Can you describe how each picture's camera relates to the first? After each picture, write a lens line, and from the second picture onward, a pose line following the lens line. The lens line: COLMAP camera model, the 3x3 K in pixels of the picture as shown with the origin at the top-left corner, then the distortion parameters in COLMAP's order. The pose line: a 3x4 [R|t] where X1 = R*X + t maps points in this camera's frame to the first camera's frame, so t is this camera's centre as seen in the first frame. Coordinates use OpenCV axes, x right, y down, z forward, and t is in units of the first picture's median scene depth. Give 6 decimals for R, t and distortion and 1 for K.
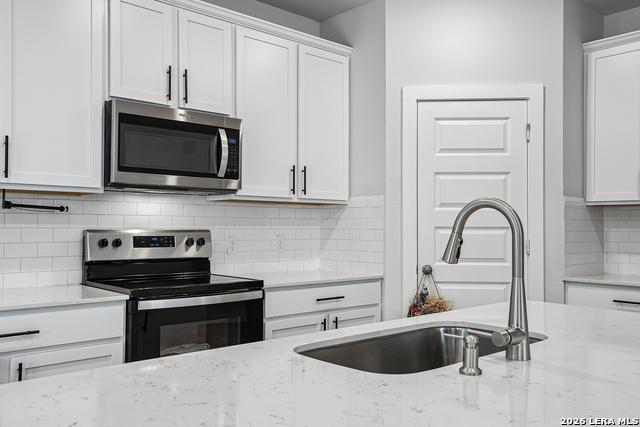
lens RADIAL K [[573.9, 0, 320.0], [0, 573.9, 213.5], [0, 0, 1]] dist [0.044444, 0.003325]
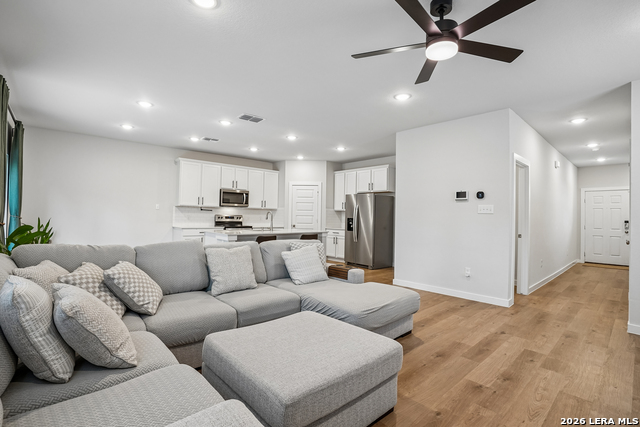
lens RADIAL K [[305.5, 0, 320.0], [0, 305.5, 213.5], [0, 0, 1]] dist [-0.074808, 0.029282]
pose [[0.999801, 0.014396, -0.013791, 0.447080], [-0.014217, 0.999815, 0.012932, -0.024454], [0.013975, -0.012733, 0.999821, -1.354950]]
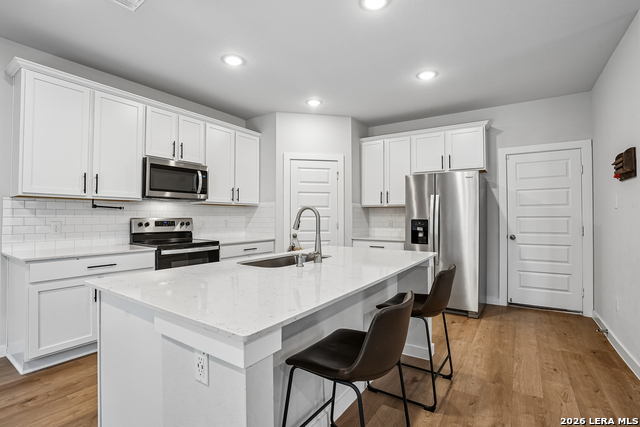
lens RADIAL K [[305.5, 0, 320.0], [0, 305.5, 213.5], [0, 0, 1]] dist [-0.074808, 0.029282]
pose [[0.970335, -0.000172, 0.241763, -0.004651], [-0.003282, 0.999898, 0.013883, -0.004753], [-0.241741, -0.014264, 0.970236, -0.187715]]
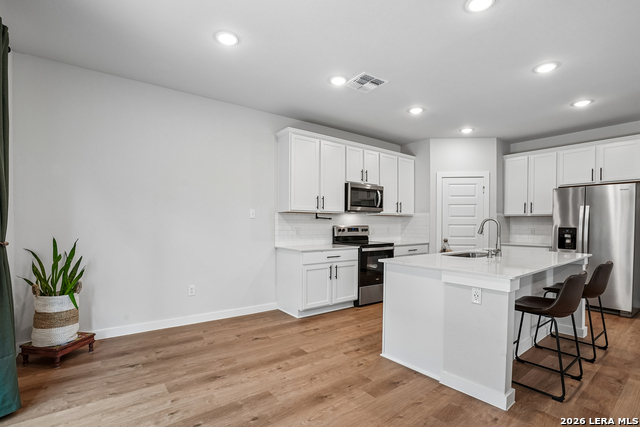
lens RADIAL K [[306.9, 0, 315.8], [0, 306.9, 232.2], [0, 0, 1]] dist [-0.077794, 0.028579]
pose [[0.995709, -0.000062, -0.092544, -0.319390], [0.004628, 0.998782, 0.049119, -0.014283], [0.092428, -0.049336, 0.994496, -0.521463]]
